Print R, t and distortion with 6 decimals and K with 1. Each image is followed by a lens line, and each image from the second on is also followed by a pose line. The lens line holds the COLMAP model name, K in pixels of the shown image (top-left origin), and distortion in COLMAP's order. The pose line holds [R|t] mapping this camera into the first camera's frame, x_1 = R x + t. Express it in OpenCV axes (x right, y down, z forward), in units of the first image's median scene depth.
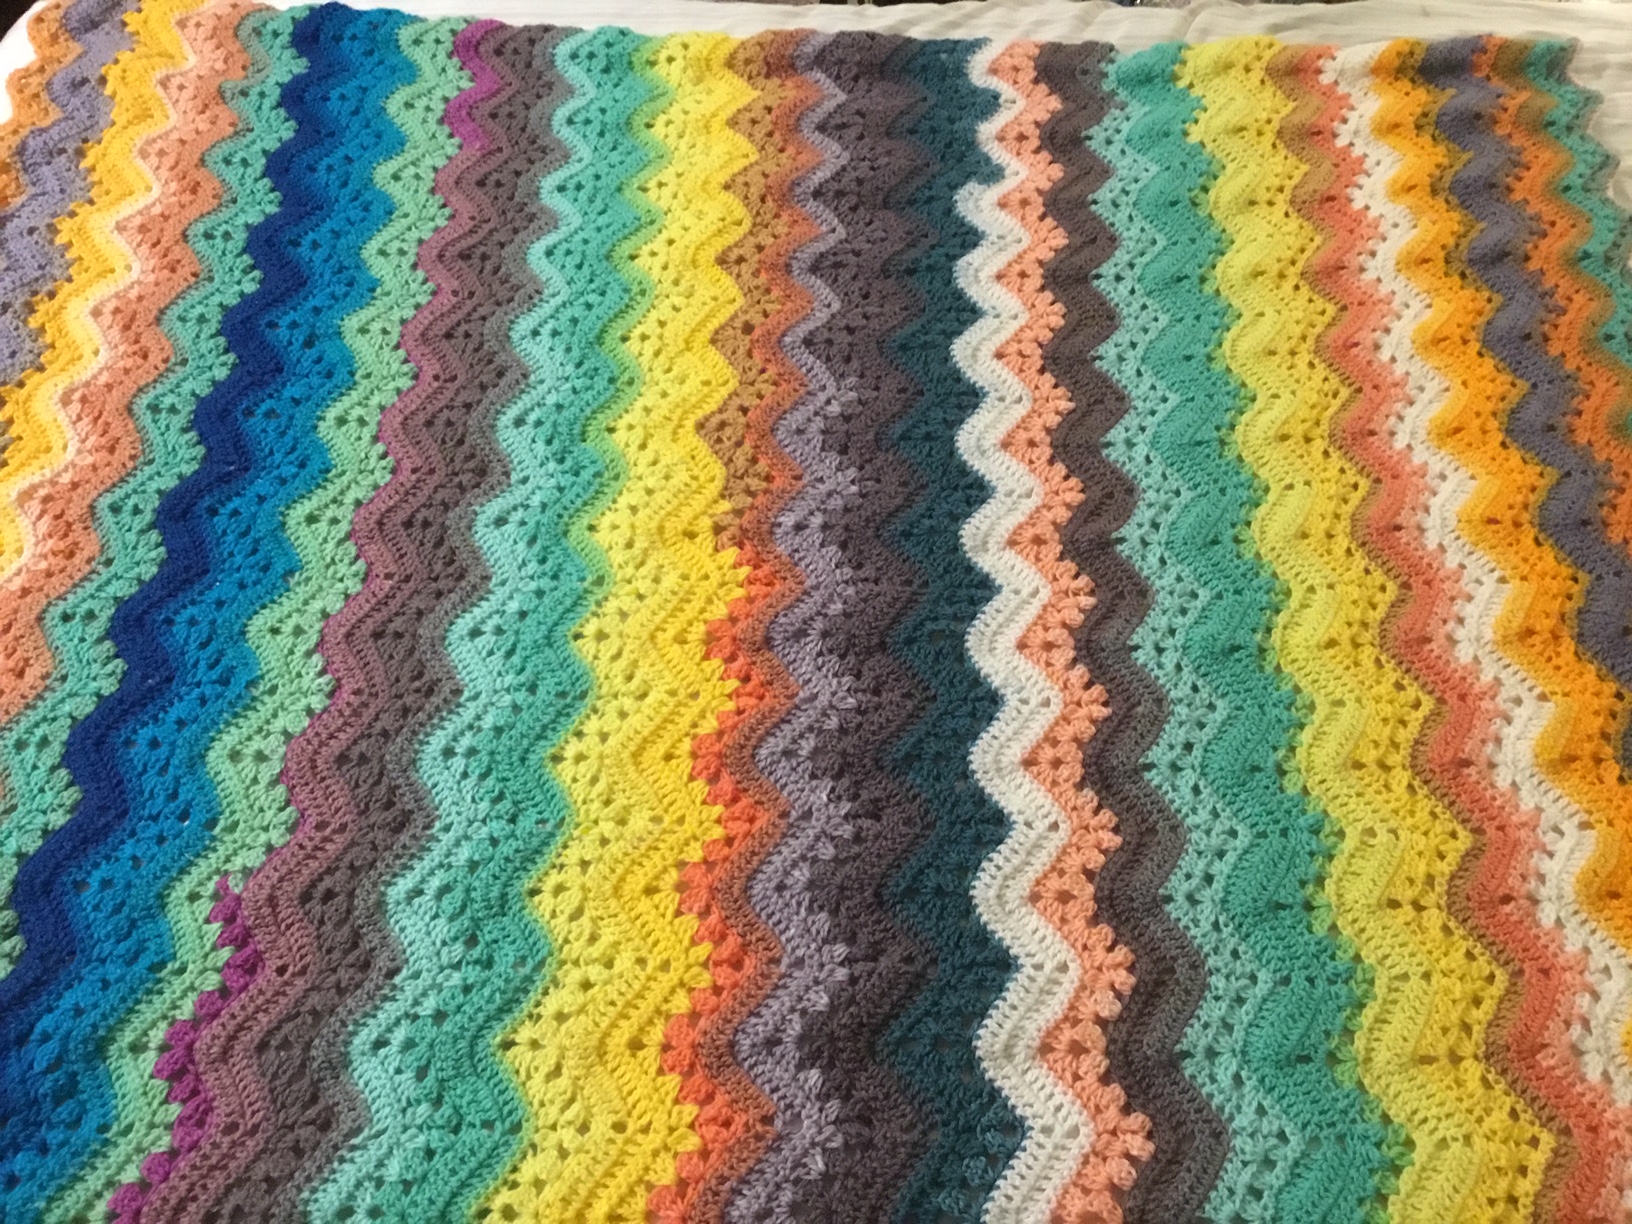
lens RADIAL K [[1445.5, 0, 809.1], [0, 1445.5, 616.6], [0, 0, 1]] dist [0.117295, -0.272317]
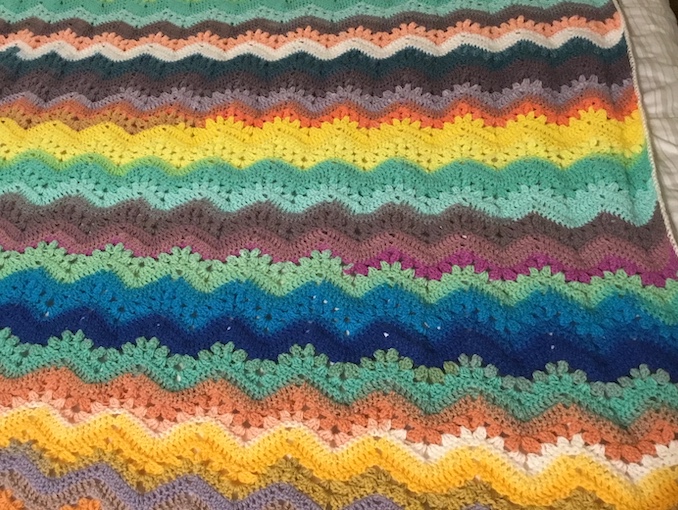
lens RADIAL K [[600.5, 0, 336.1], [0, 600.5, 256.9], [0, 0, 1]] dist [0.117295, -0.272317]
pose [[0.116706, -0.822269, 0.557004, -0.765827], [0.850825, 0.372083, 0.371013, -0.152290], [-0.512324, 0.430613, 0.743032, 0.282994]]
